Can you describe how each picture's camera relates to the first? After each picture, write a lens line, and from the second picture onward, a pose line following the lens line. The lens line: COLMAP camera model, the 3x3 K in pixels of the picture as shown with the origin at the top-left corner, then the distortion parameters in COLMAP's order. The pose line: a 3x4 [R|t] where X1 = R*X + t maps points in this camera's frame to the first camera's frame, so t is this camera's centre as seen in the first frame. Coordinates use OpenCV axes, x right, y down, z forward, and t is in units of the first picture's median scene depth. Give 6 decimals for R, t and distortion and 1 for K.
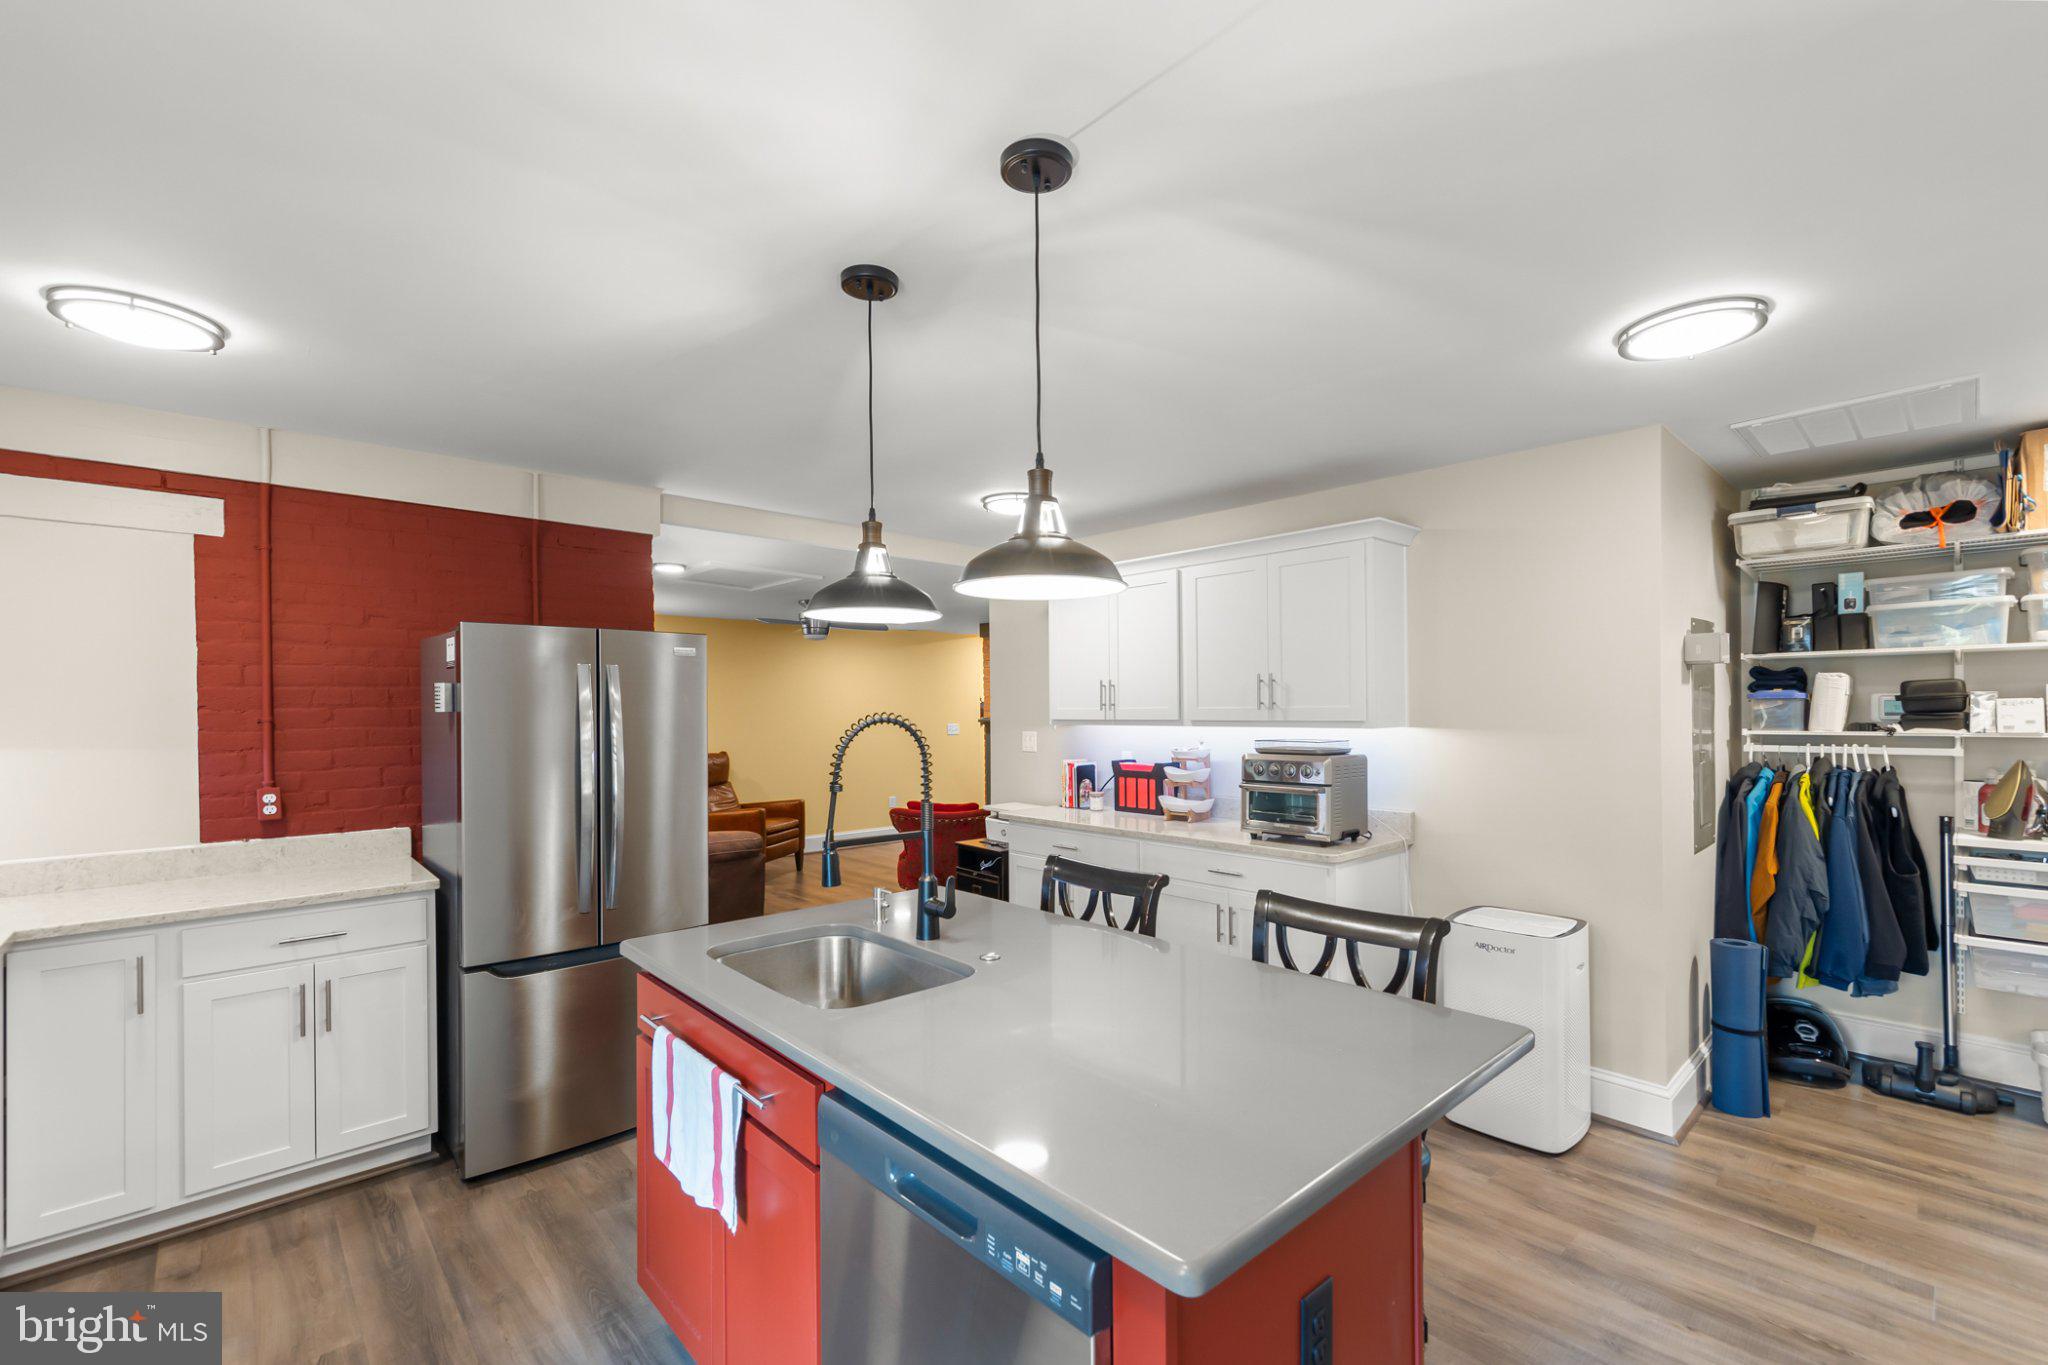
lens RADIAL K [[879.6, 0, 1041.9], [0, 879.6, 700.4], [0, 0, 1]] dist [0.007458, -0.000217]
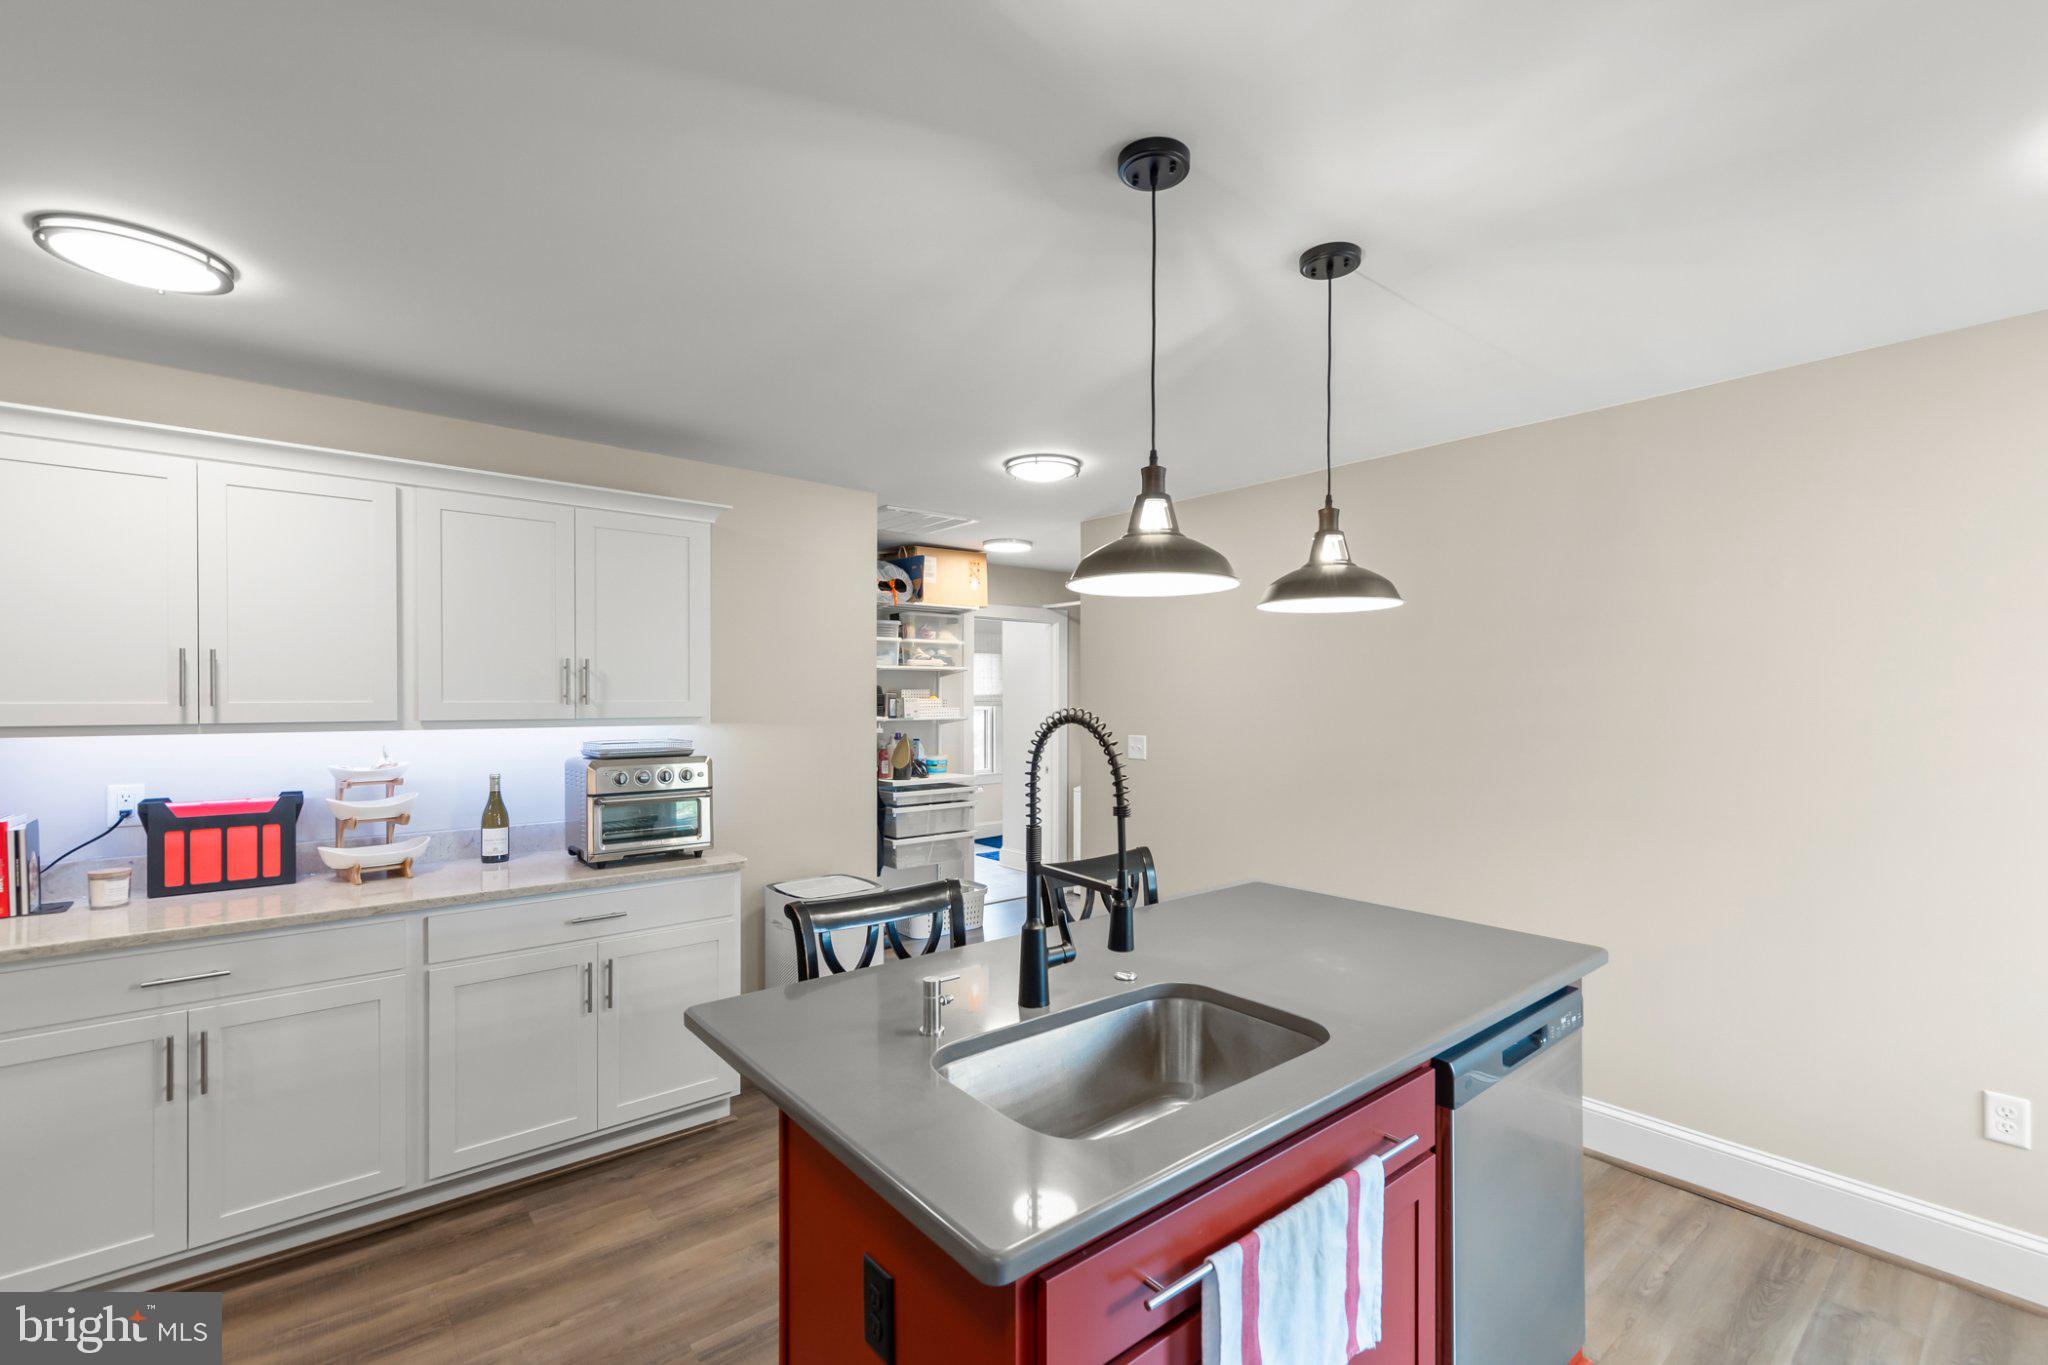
lens RADIAL K [[879.6, 0, 1031.7], [0, 879.6, 689.8], [0, 0, 1]] dist [0.007458, -0.000217]
pose [[0.047495, 0.016022, 0.998743, -0.488012], [-0.011001, 0.999819, -0.015516, 0.004399], [-0.998811, -0.010251, 0.047663, 0.526787]]
